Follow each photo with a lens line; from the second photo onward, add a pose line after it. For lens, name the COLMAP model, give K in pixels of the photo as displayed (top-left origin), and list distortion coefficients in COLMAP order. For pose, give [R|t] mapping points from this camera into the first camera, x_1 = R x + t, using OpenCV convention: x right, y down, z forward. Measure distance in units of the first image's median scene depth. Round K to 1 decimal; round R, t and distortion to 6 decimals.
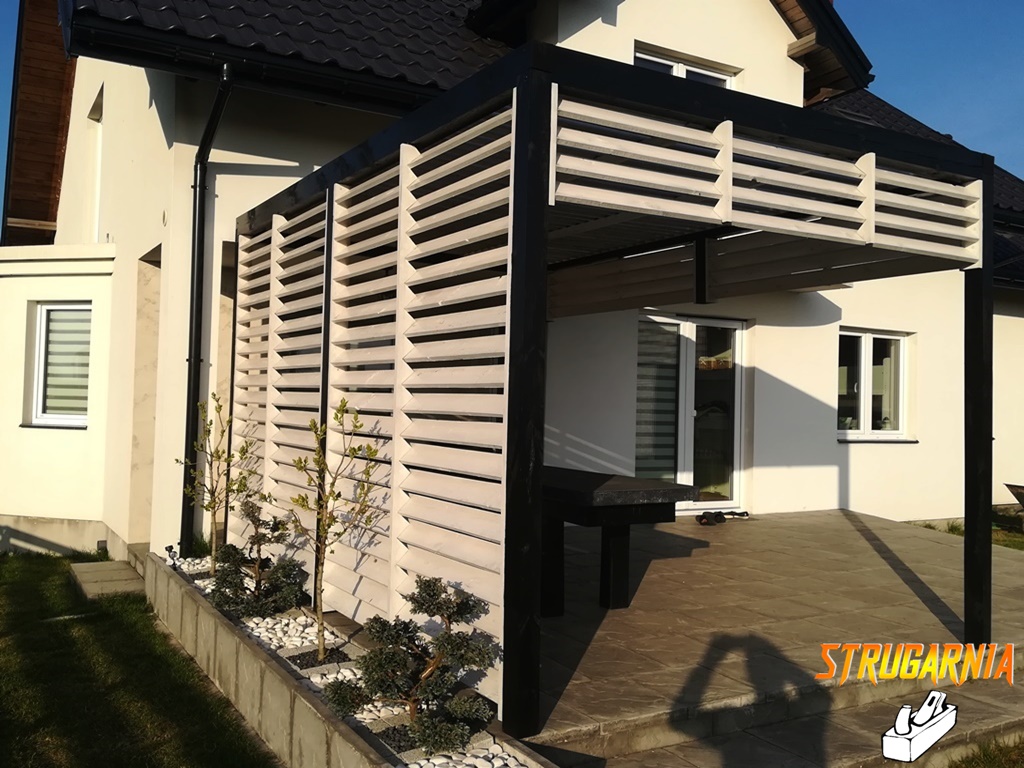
lens RADIAL K [[860.8, 0, 510.0], [0, 860.8, 378.3], [0, 0, 1]] dist [0.027896, 0.000993]
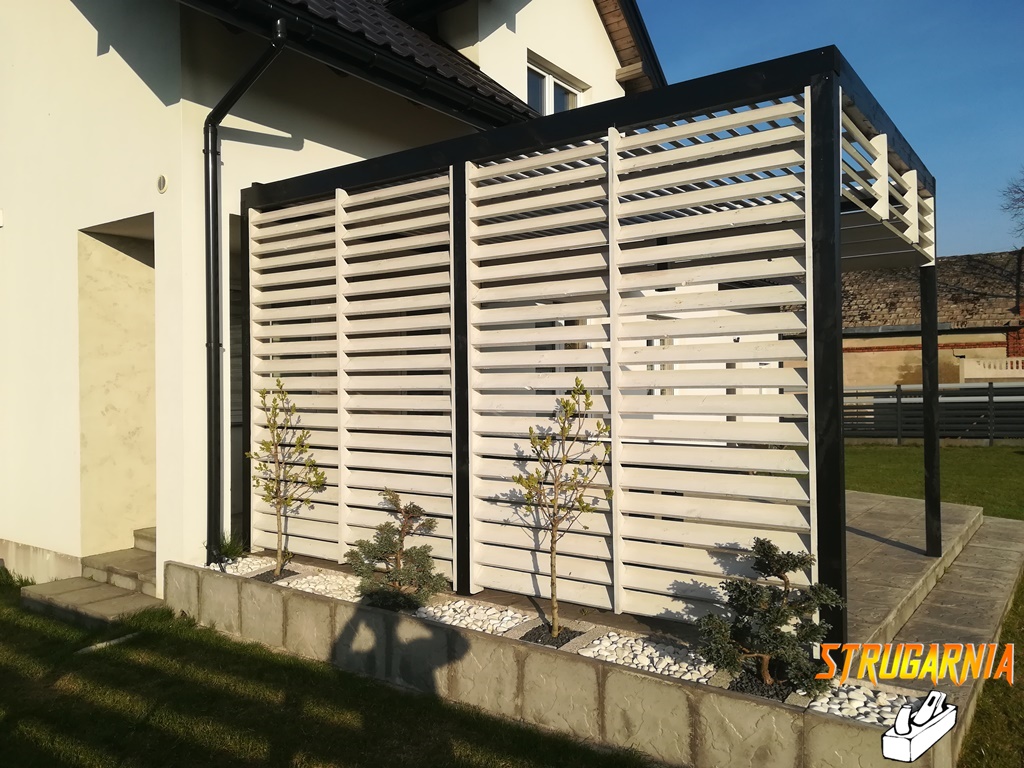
lens RADIAL K [[785.9, 0, 514.3], [0, 785.9, 387.7], [0, 0, 1]] dist [0.026101, -0.013752]
pose [[0.921229, -0.032876, 0.387630, -0.389555], [0.020189, 0.999120, 0.036757, -0.000521], [-0.388497, -0.026035, 0.921082, 0.111793]]
